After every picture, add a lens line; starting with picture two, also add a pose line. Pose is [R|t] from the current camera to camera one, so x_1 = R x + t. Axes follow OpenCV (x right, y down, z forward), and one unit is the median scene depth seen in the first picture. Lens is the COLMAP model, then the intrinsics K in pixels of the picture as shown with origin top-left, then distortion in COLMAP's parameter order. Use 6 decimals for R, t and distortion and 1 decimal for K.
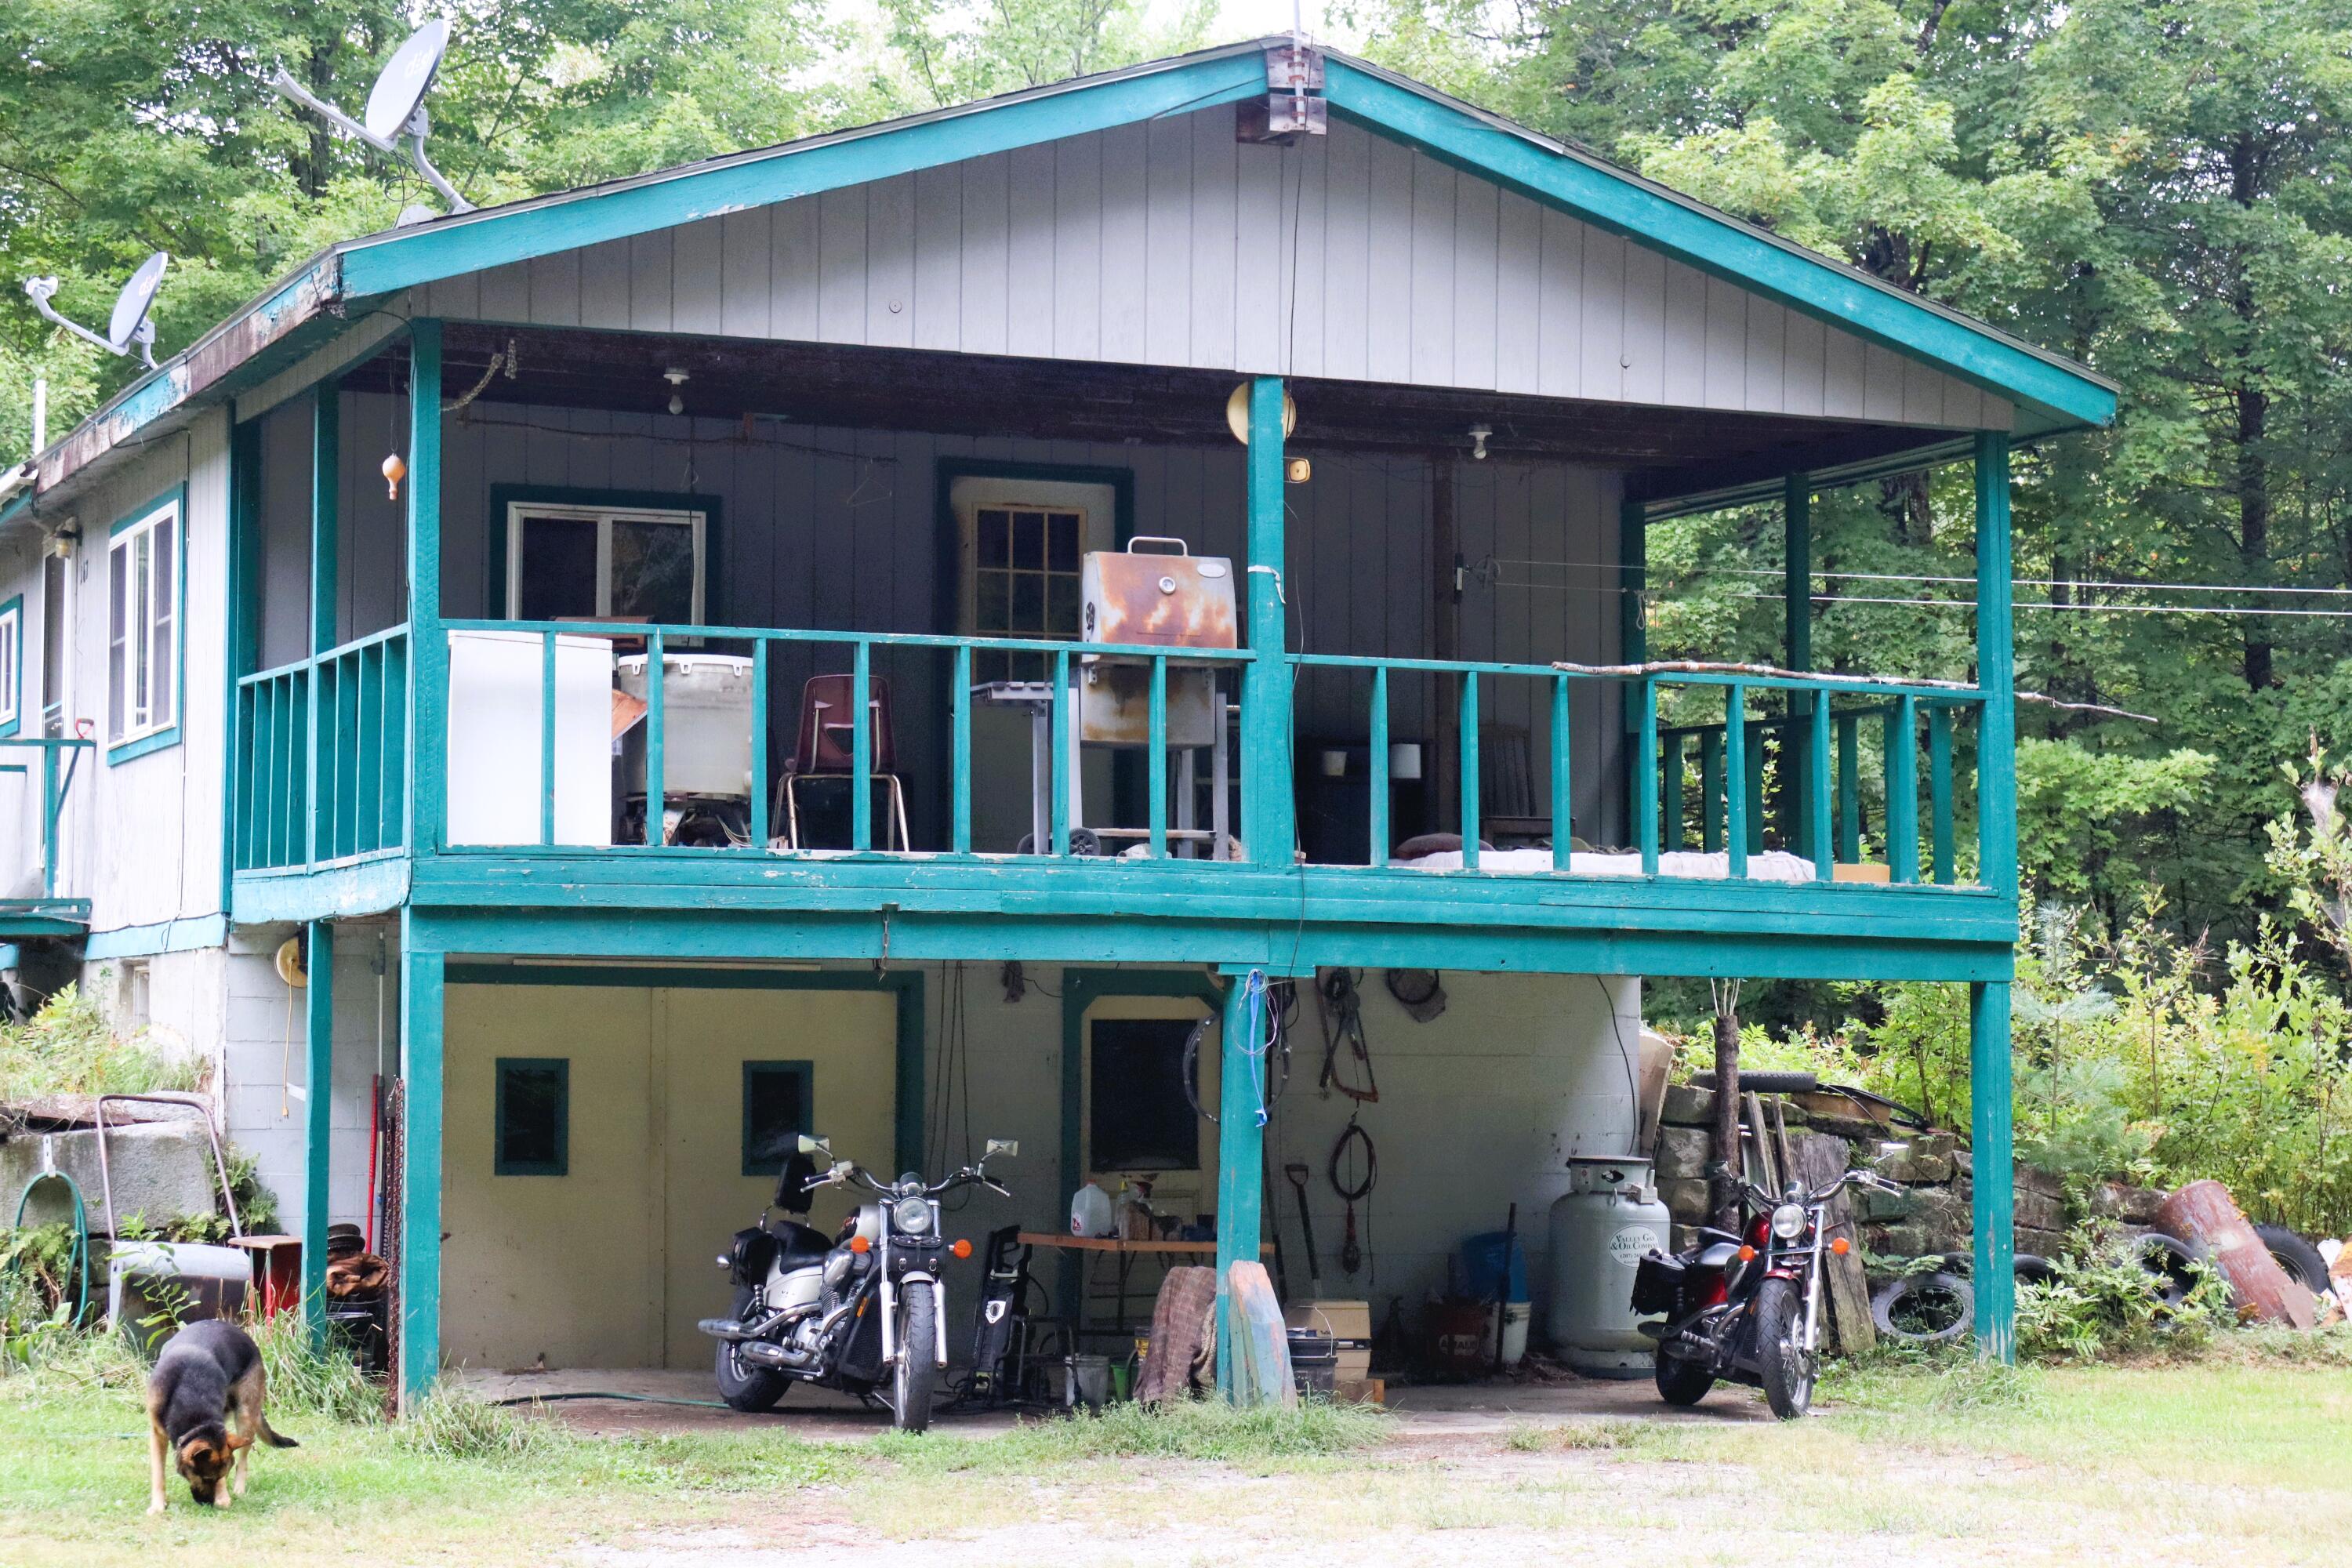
lens RADIAL K [[4854.0, 0, 1175.9], [0, 4854.0, 780.7], [0, 0, 1]] dist [-0.082452, 0.000000]
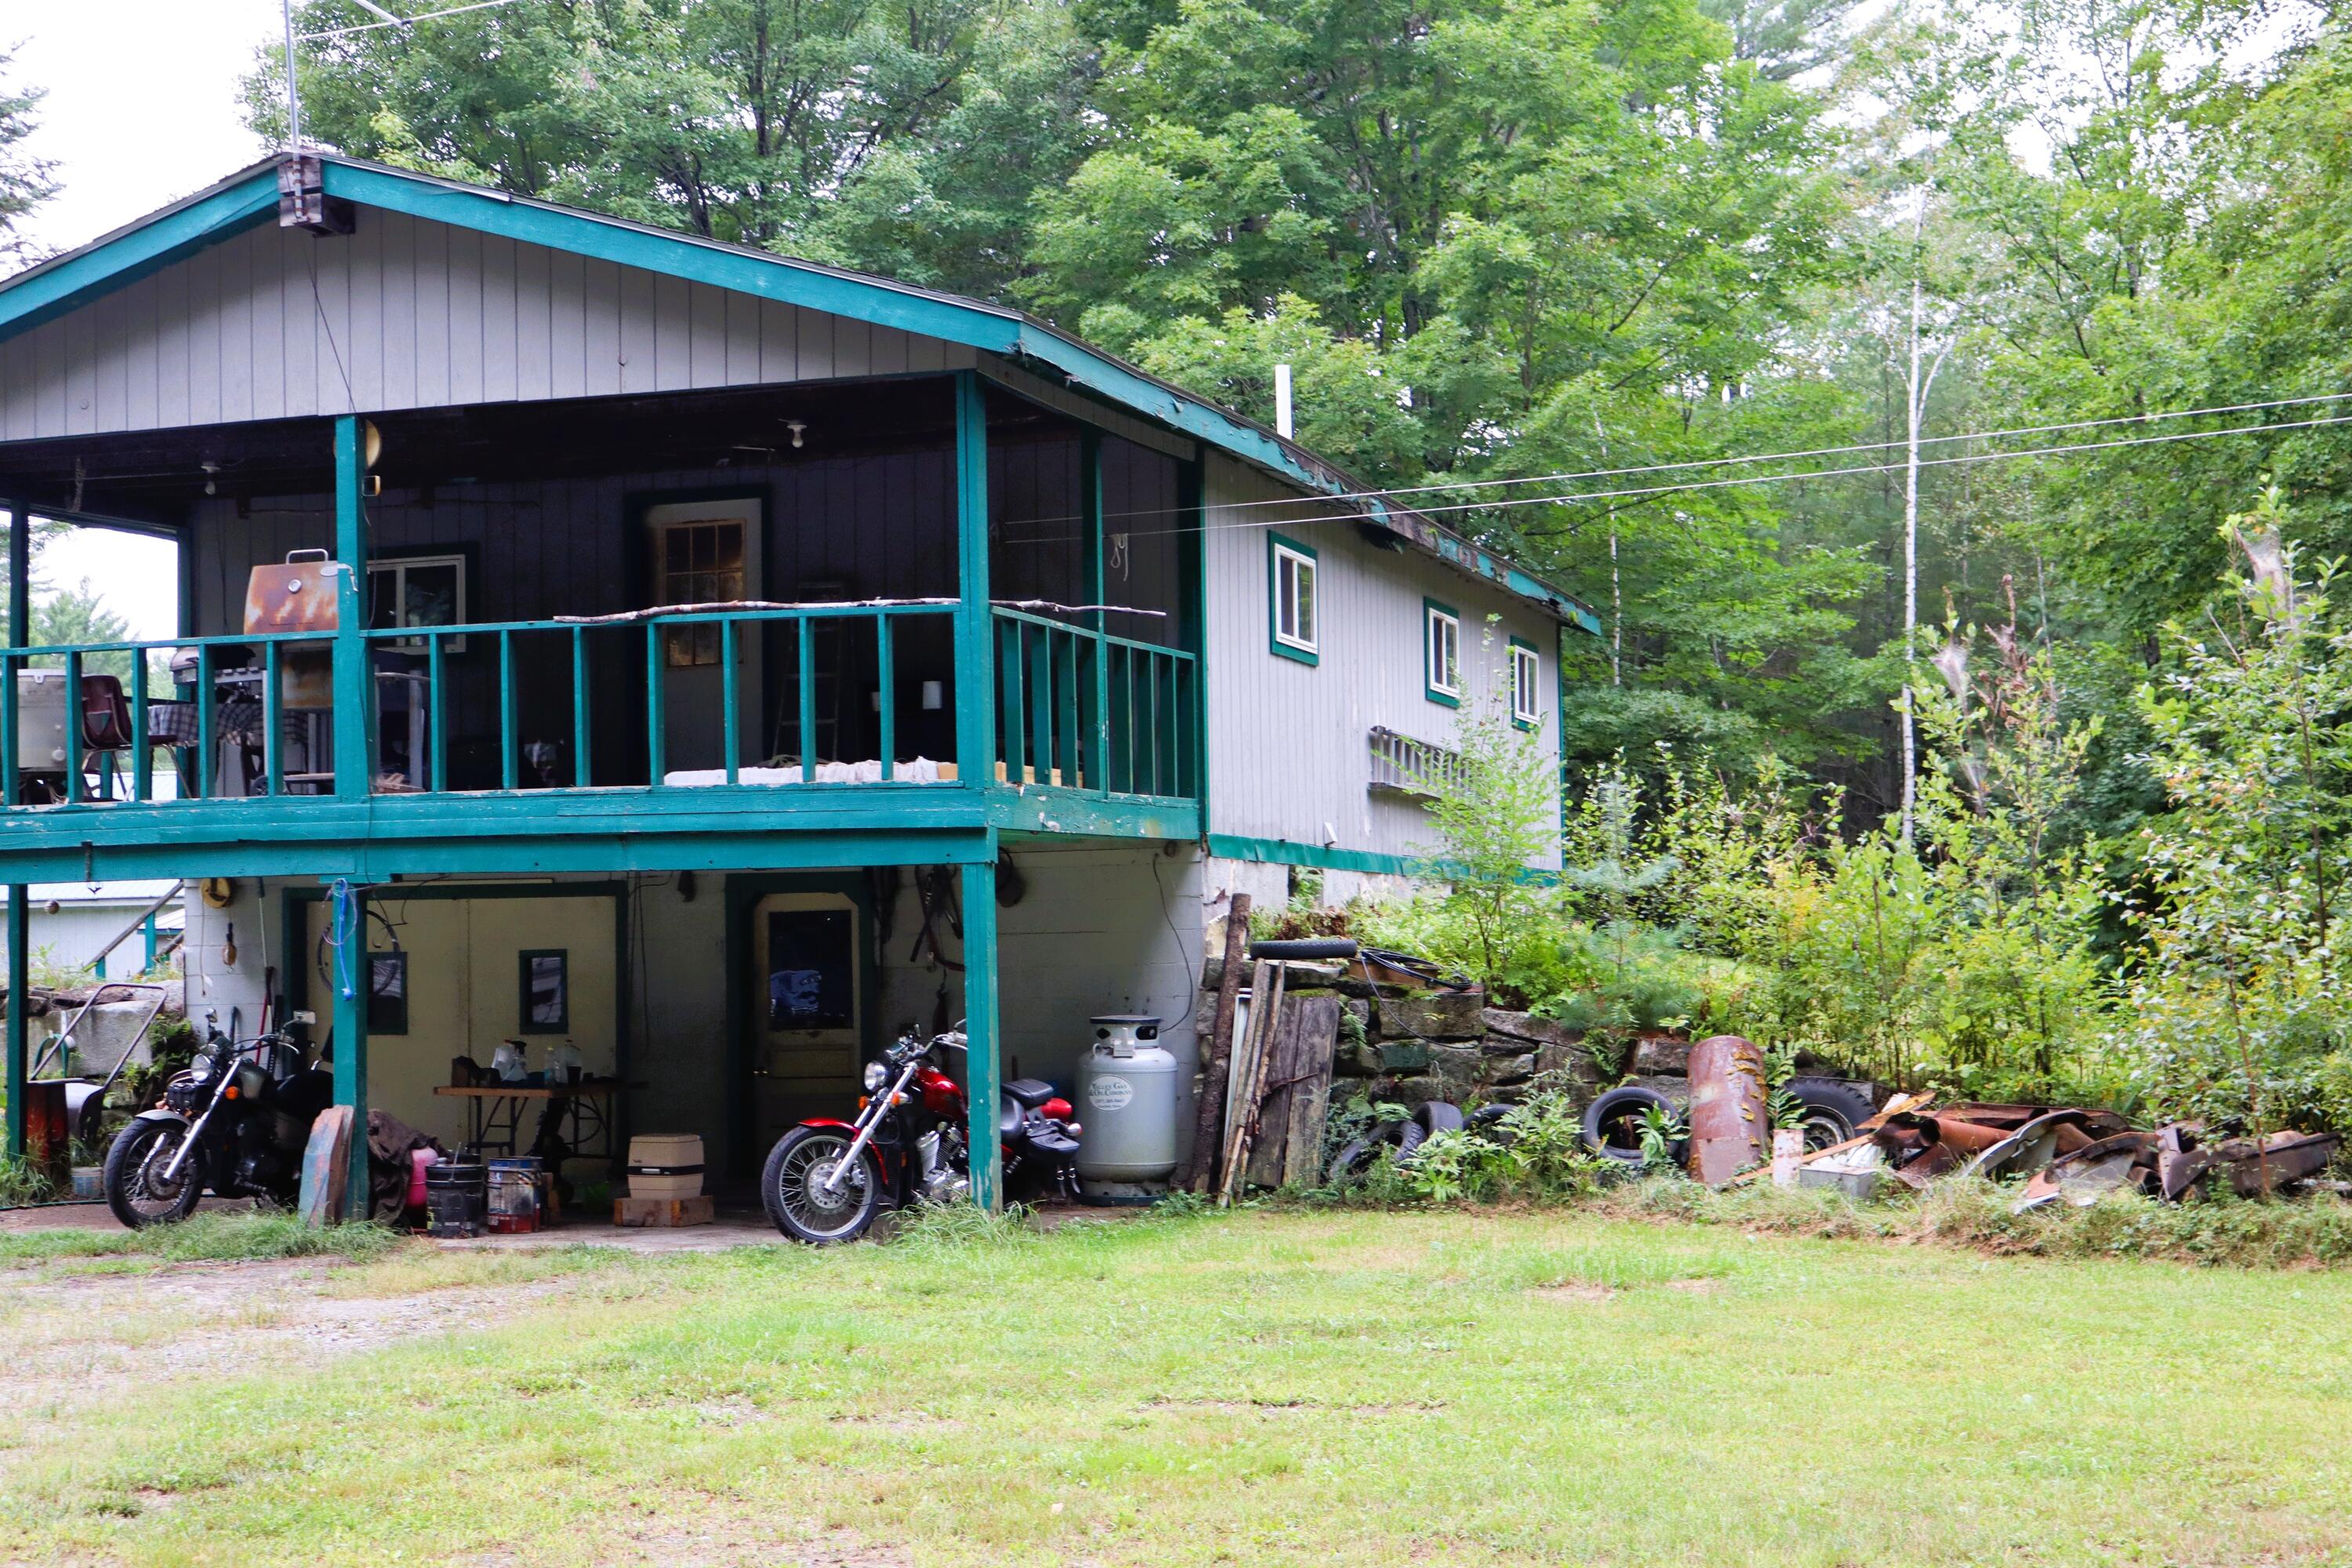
lens RADIAL K [[3231.9, 0, 1175.8], [0, 3231.9, 783.8], [0, 0, 1]] dist [-0.007213, 0.000000]
pose [[0.736580, -0.052720, -0.674293, 0.724130], [0.060919, 0.998077, -0.011489, 0.035615], [0.673601, -0.032615, 0.738375, 0.494581]]
